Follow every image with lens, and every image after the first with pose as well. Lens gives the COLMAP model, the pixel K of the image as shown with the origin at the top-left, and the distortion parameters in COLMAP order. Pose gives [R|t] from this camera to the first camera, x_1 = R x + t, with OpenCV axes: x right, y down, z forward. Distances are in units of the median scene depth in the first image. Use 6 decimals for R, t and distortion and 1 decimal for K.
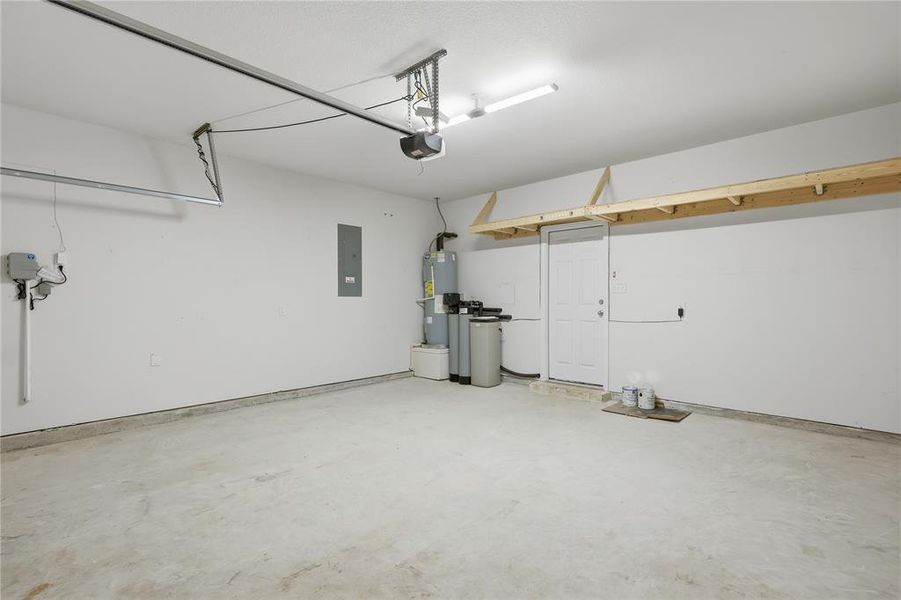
lens RADIAL K [[484.5, 0, 450.5], [0, 484.5, 300.0], [0, 0, 1]] dist [0.001495, 0.000095]
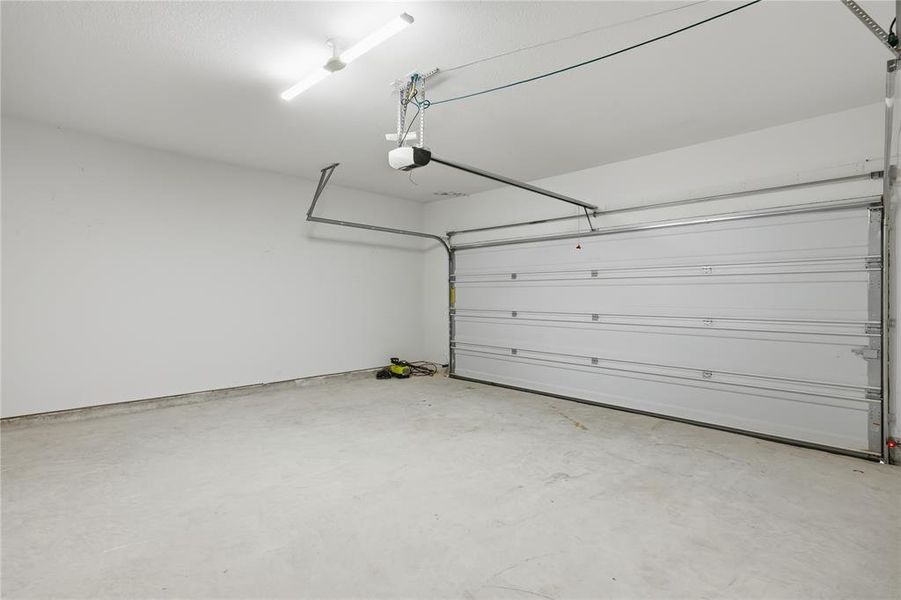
lens RADIAL K [[484.5, 0, 450.5], [0, 484.5, 300.0], [0, 0, 1]] dist [0.001495, 0.000095]
pose [[-0.999416, -0.007784, 0.033284, -0.191733], [-0.007725, 0.999968, 0.001912, -0.003201], [-0.033298, 0.001654, -0.999444, 2.150624]]
